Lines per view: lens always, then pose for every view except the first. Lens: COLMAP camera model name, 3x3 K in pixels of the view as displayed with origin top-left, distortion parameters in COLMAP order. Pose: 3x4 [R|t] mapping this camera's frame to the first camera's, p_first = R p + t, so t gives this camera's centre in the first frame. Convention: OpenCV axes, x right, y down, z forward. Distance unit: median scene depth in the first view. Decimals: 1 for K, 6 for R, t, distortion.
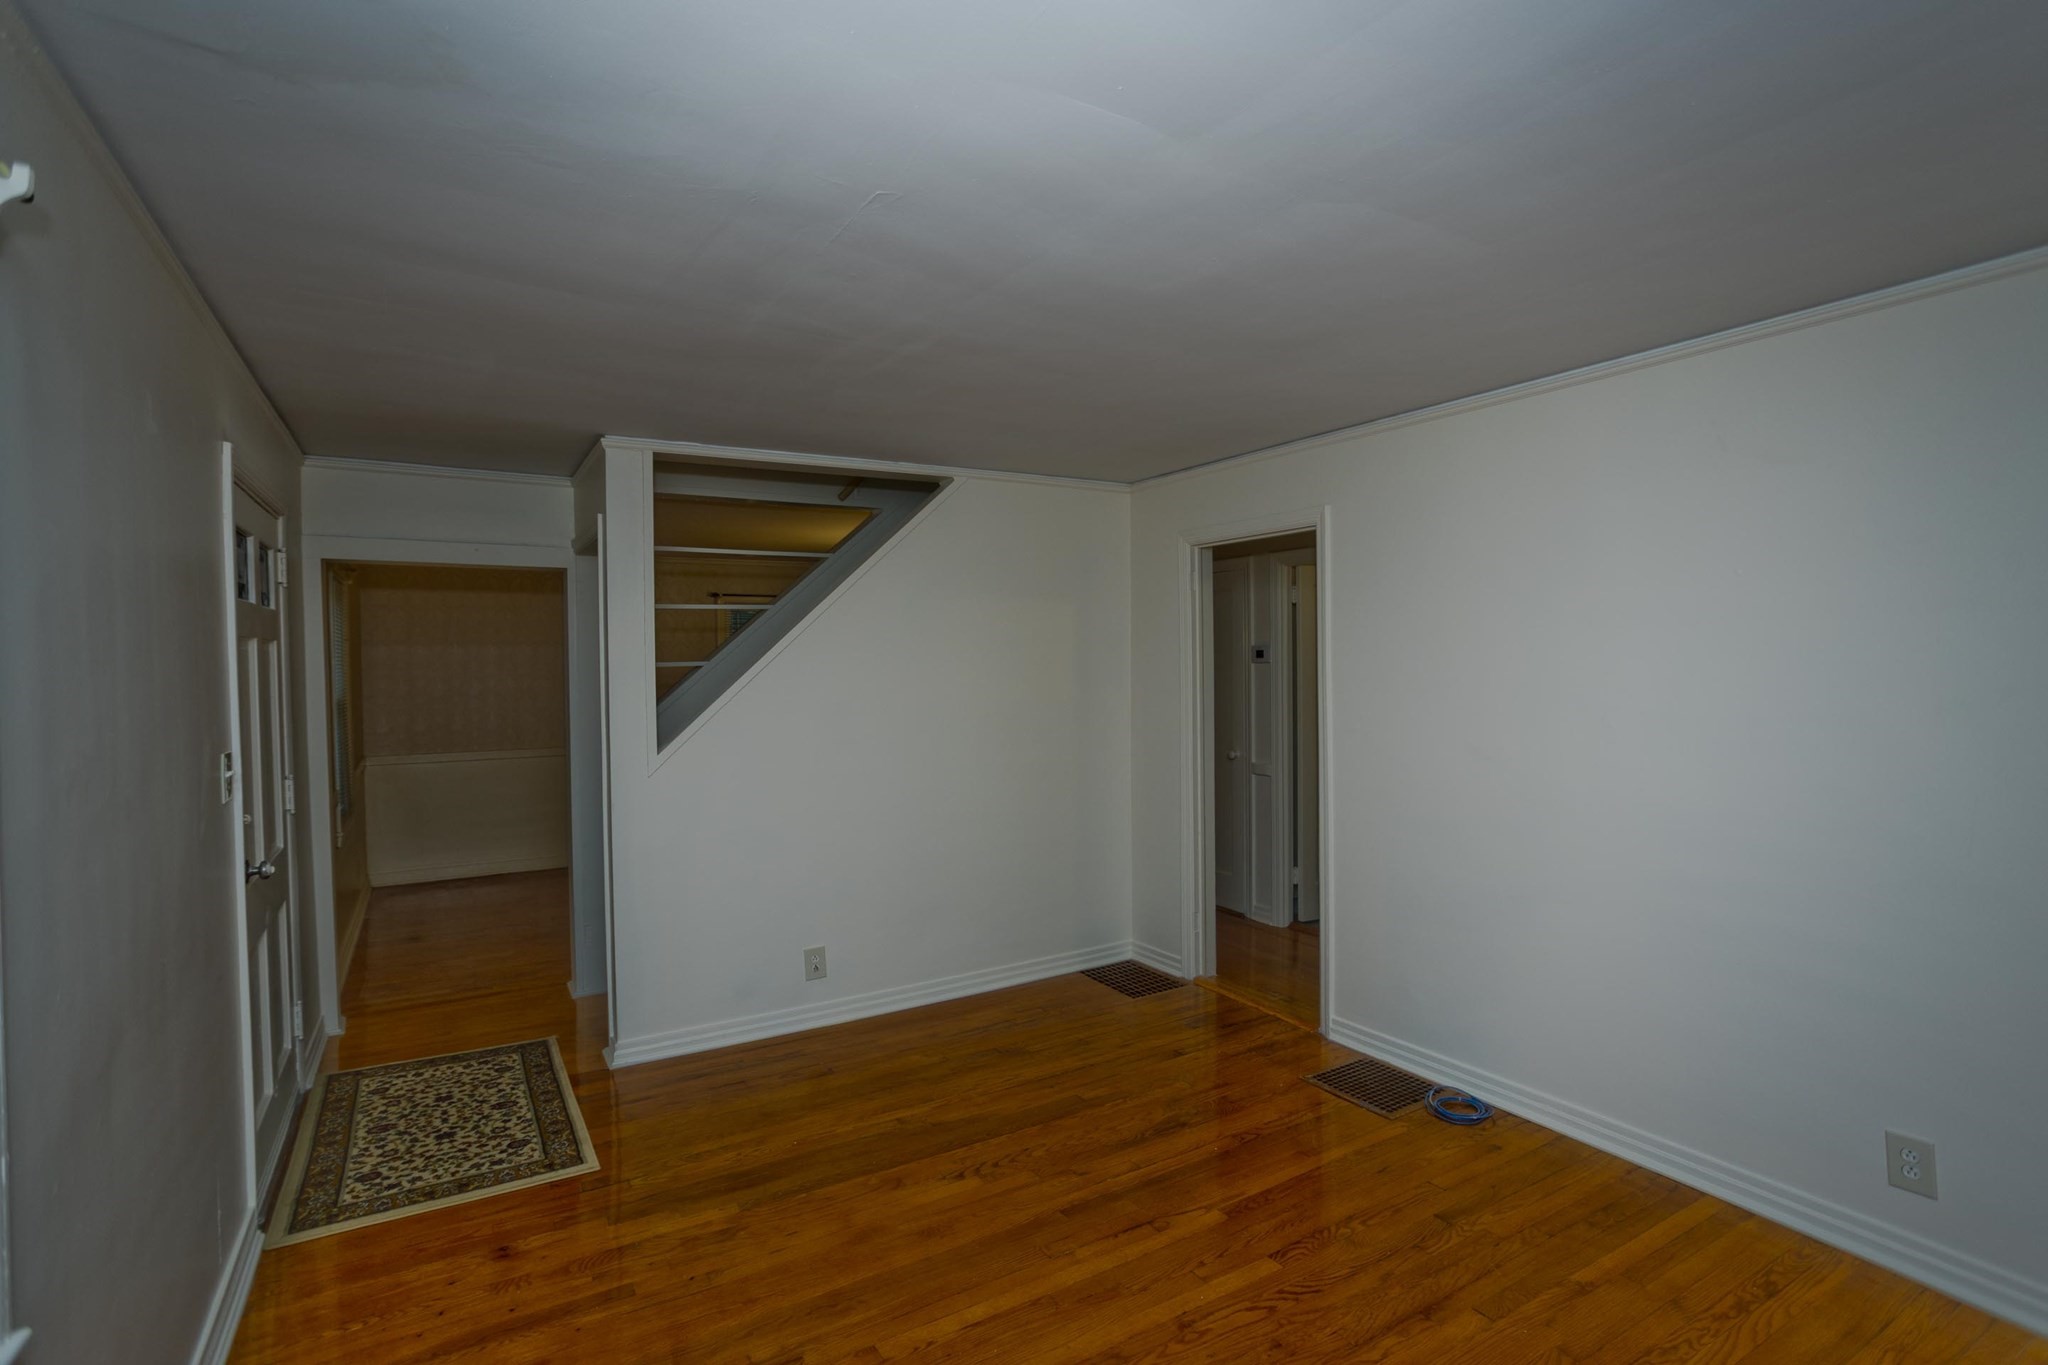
lens RADIAL K [[983.1, 0, 1035.8], [0, 983.1, 677.5], [0, 0, 1]] dist [-0.050870, 0.031247]
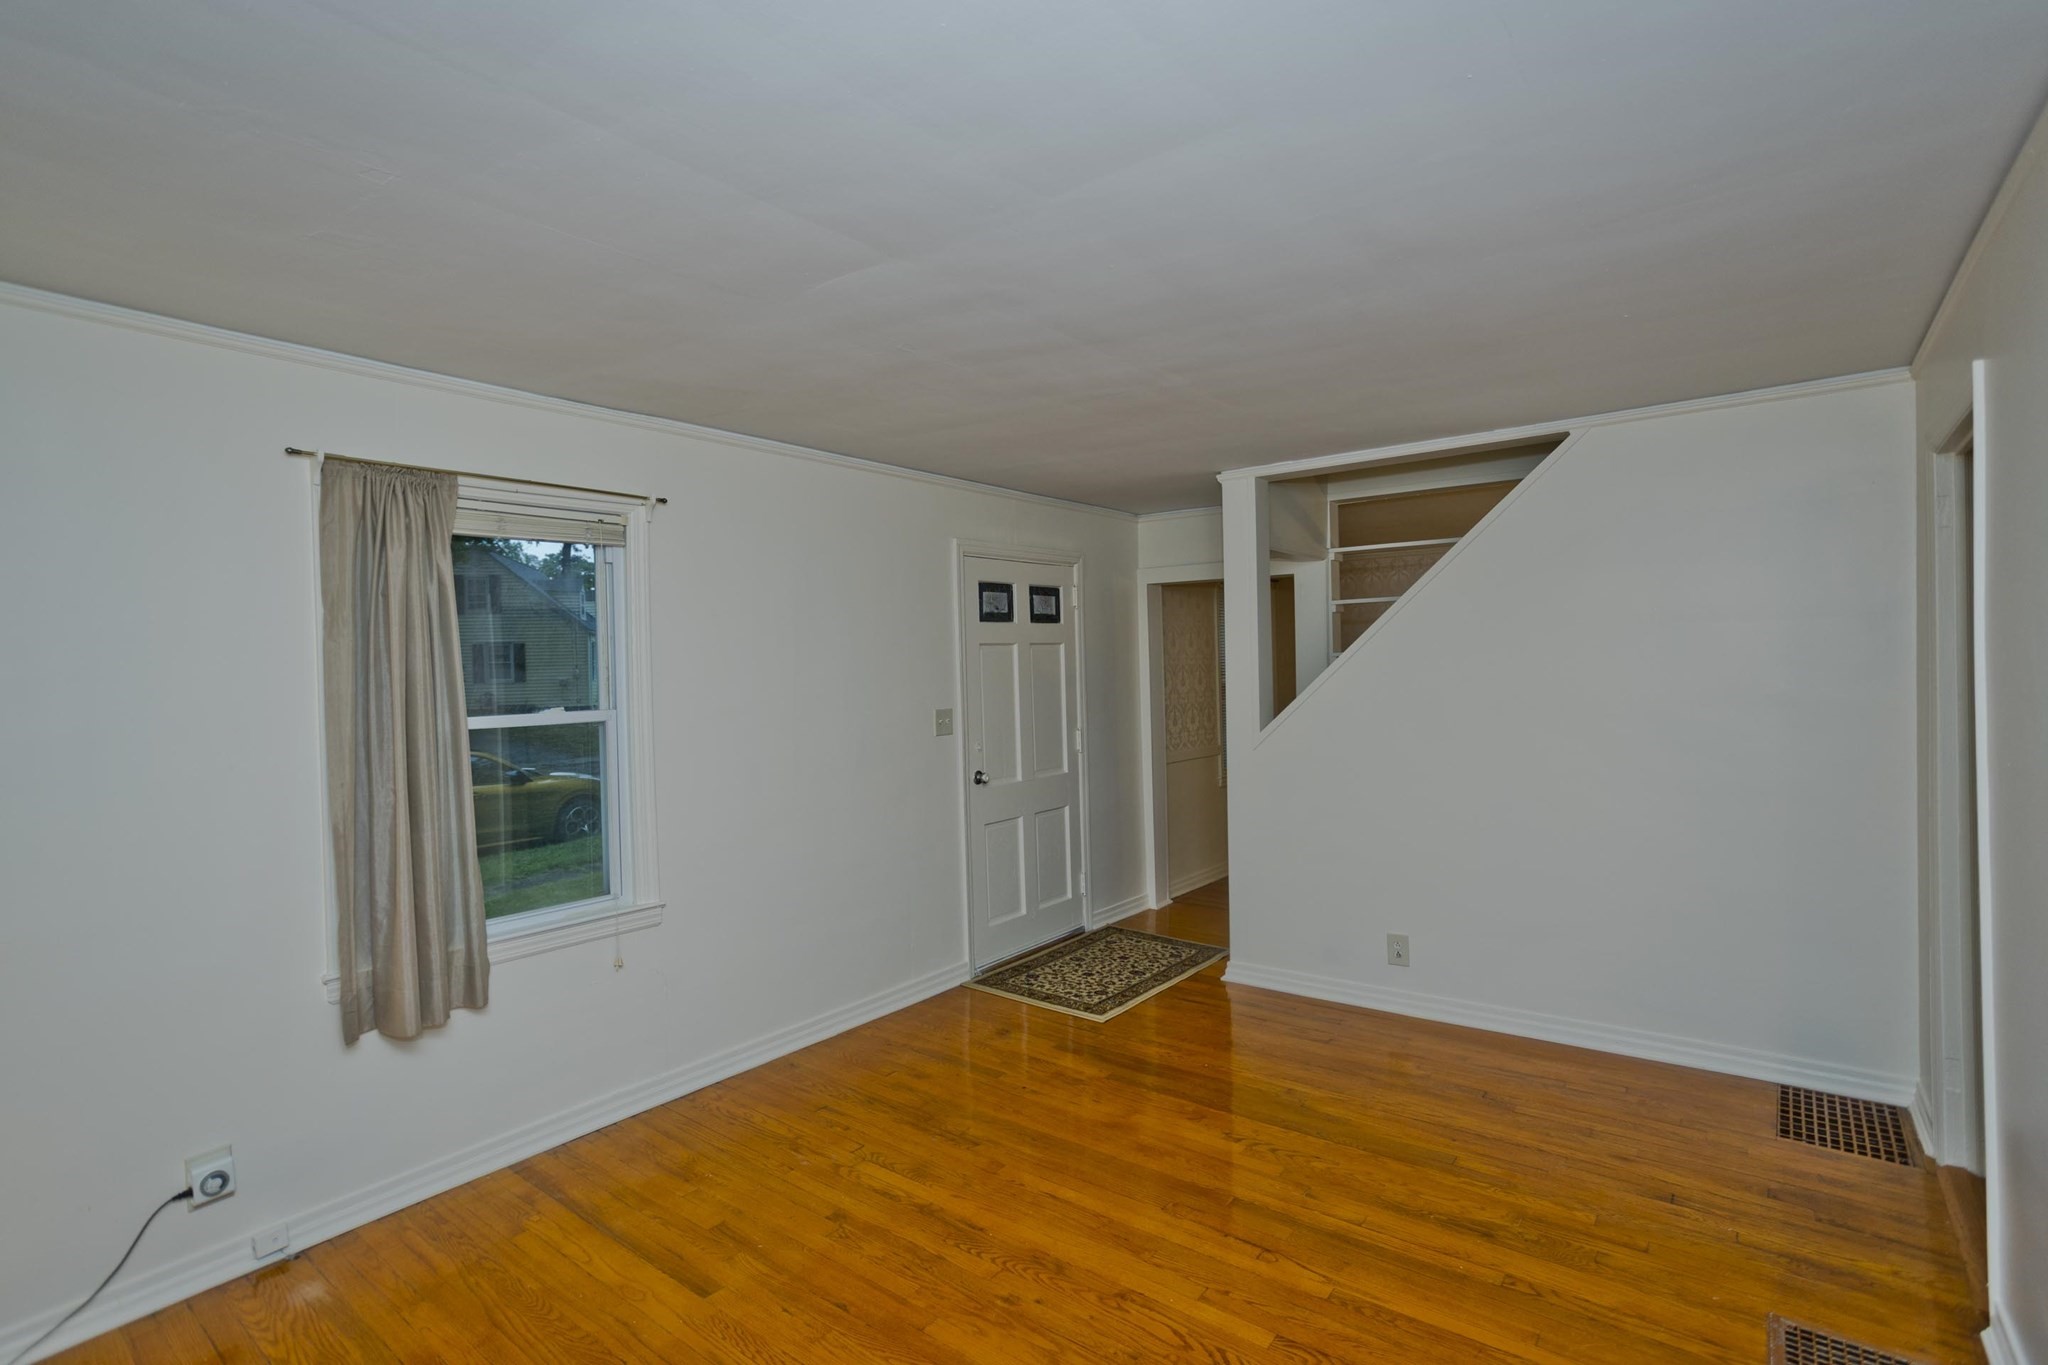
lens RADIAL K [[983.1, 0, 1035.8], [0, 983.1, 677.5], [0, 0, 1]] dist [-0.050870, 0.031247]
pose [[0.357038, 0.015030, -0.933969, 0.819027], [0.001992, 0.999856, 0.016851, -0.010841], [0.934088, -0.007877, 0.356957, 0.412300]]
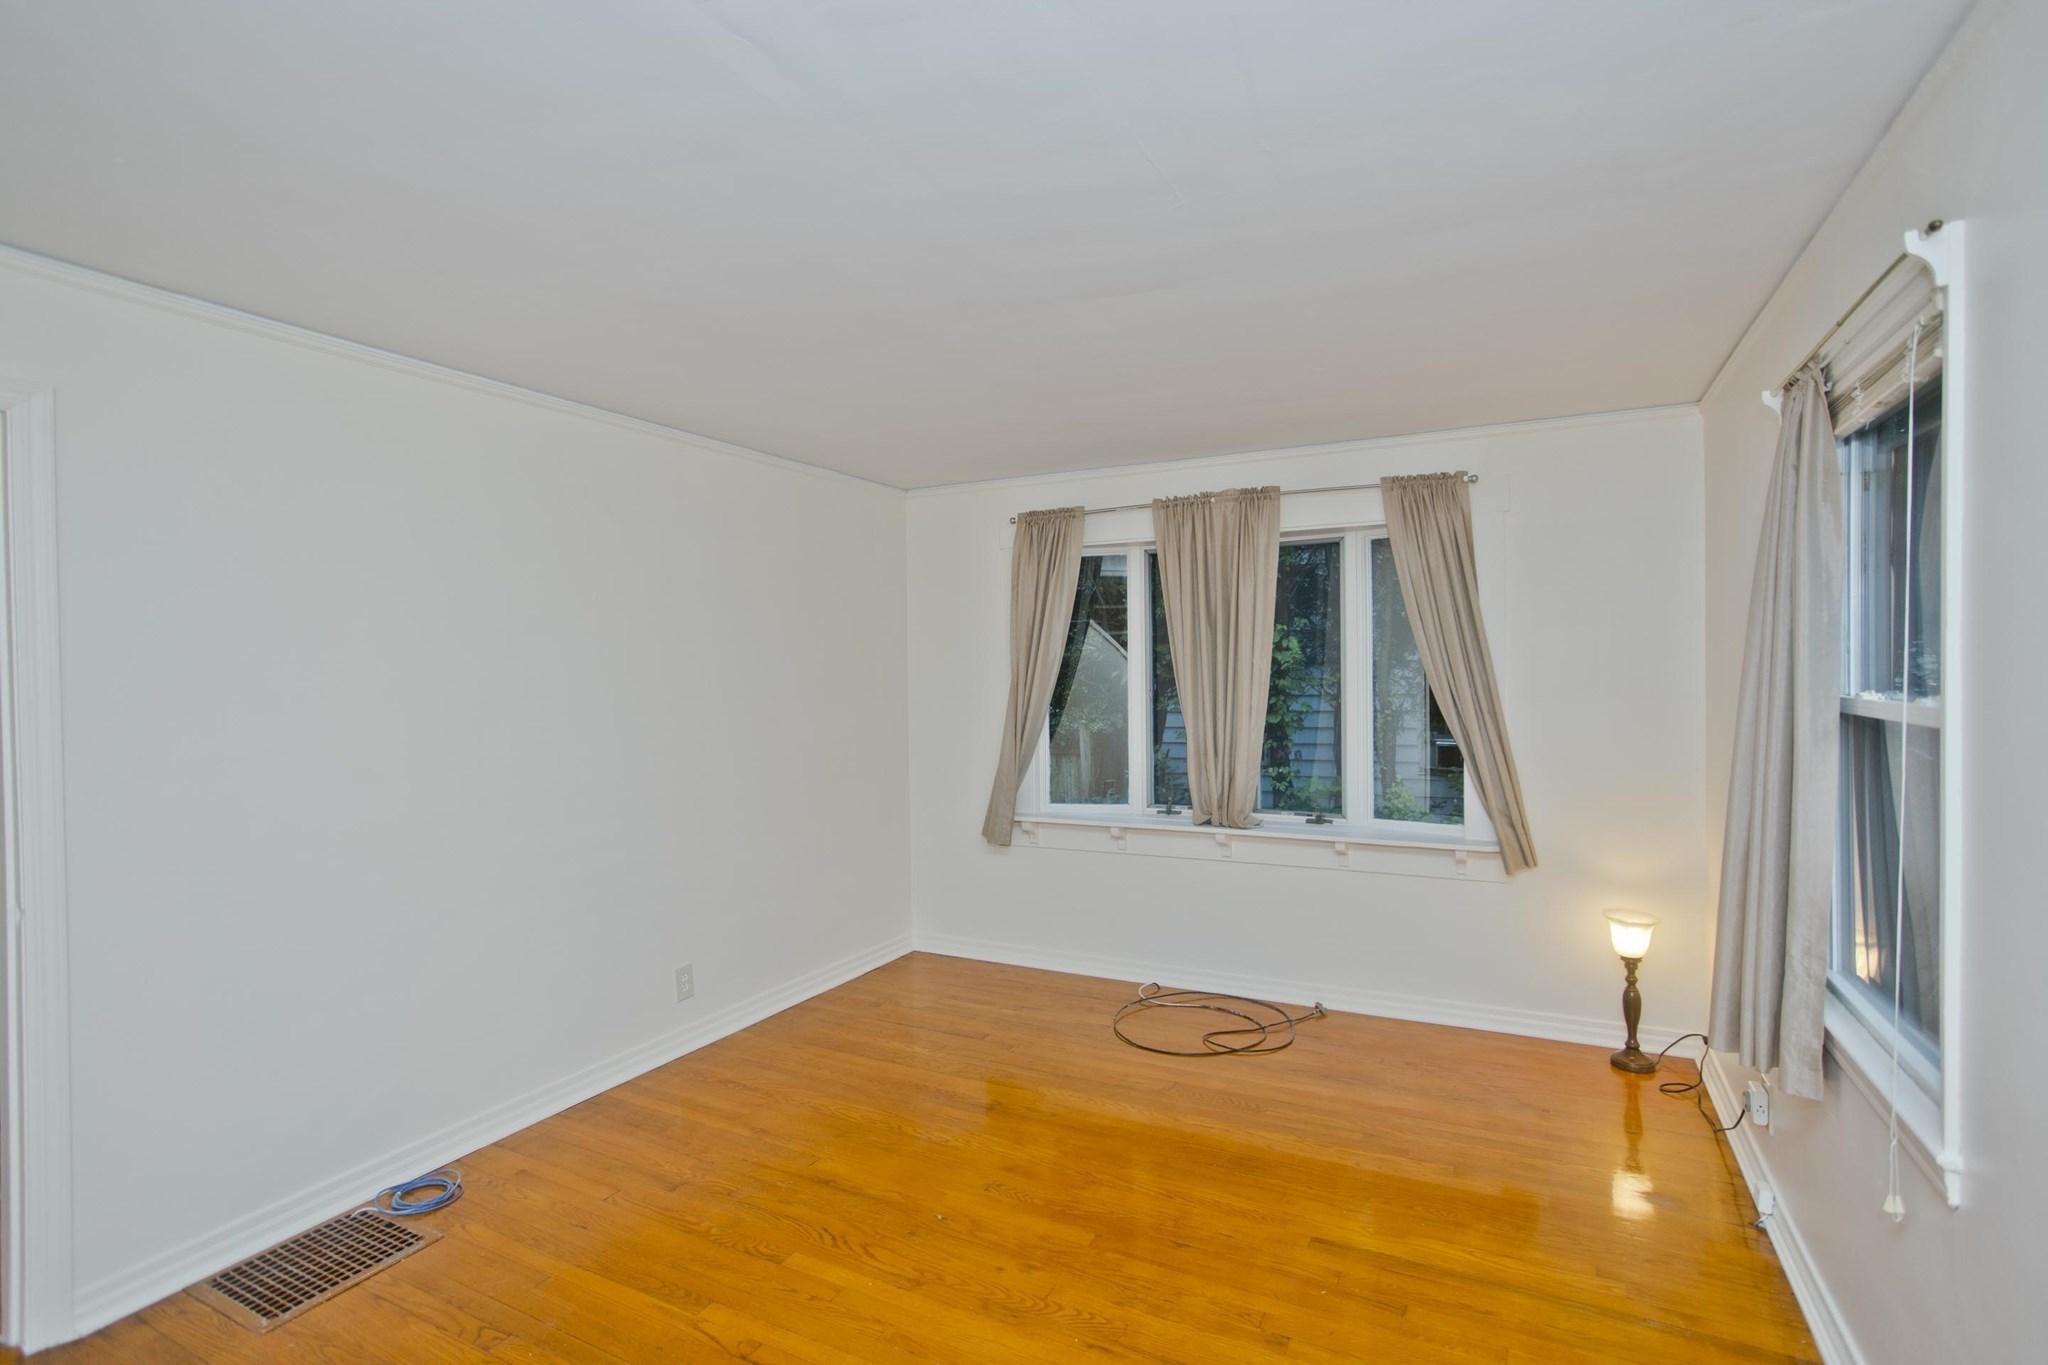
lens RADIAL K [[983.1, 0, 1035.8], [0, 983.1, 677.5], [0, 0, 1]] dist [-0.050870, 0.031247]
pose [[-0.518442, 0.007950, 0.855076, -0.618639], [0.034489, 0.999338, 0.011619, 0.004760], [-0.854417, 0.035514, -0.518373, 1.068166]]
